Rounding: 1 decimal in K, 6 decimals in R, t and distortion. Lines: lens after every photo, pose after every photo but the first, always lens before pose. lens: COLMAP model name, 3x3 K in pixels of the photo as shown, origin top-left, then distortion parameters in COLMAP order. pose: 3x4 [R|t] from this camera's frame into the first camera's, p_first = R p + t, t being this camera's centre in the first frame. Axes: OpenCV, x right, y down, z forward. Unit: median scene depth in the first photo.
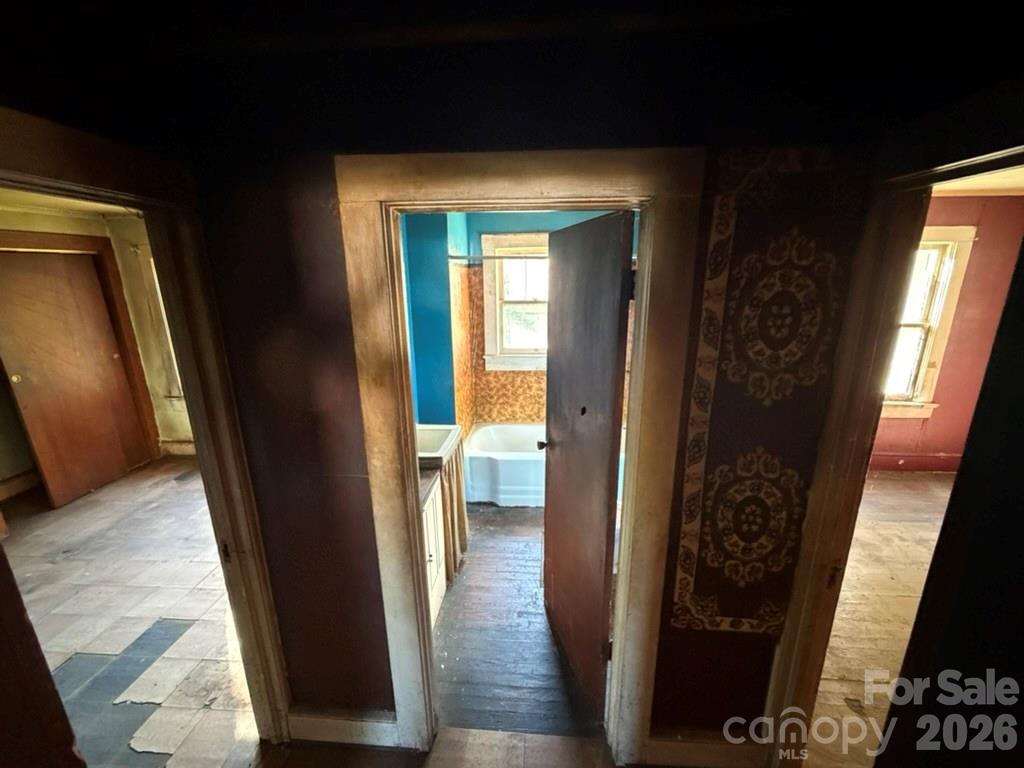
lens RADIAL K [[410.3, 0, 511.2], [0, 410.3, 380.5], [0, 0, 1]] dist [-0.001446, 0.000719]
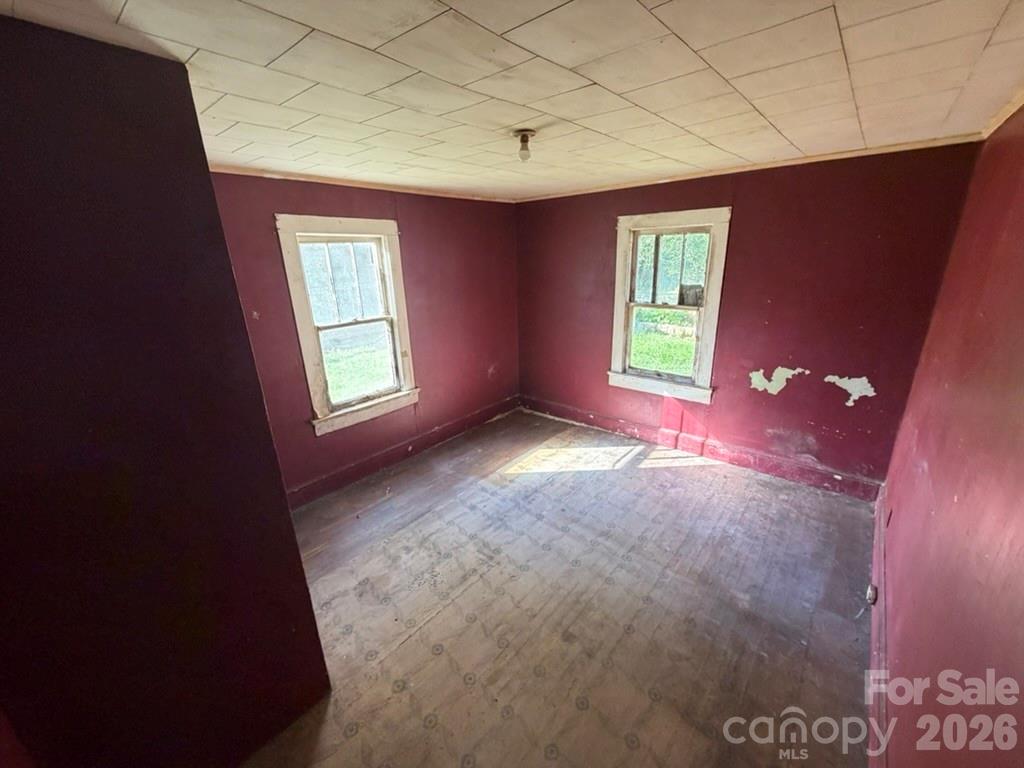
lens RADIAL K [[410.3, 0, 515.0], [0, 410.3, 383.6], [0, 0, 1]] dist [-0.001446, 0.000719]
pose [[0.578322, -0.251981, 0.775919, 0.446764], [0.225927, 0.963373, 0.144465, -0.065871], [-0.783901, 0.091754, 0.614069, 0.181046]]
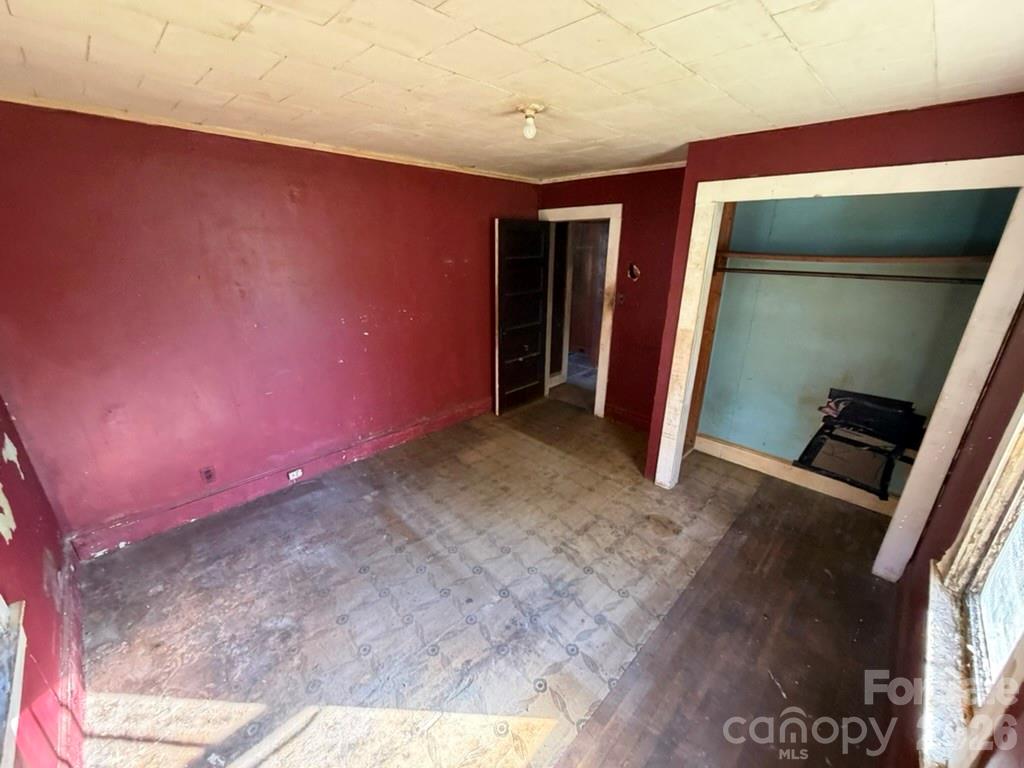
lens RADIAL K [[410.3, 0, 513.0], [0, 410.3, 379.2], [0, 0, 1]] dist [-0.001446, 0.000719]
pose [[-0.642393, 0.268399, -0.717840, 1.677613], [-0.194753, 0.848748, 0.491629, -0.307024], [0.741217, 0.455620, -0.492958, 1.037172]]
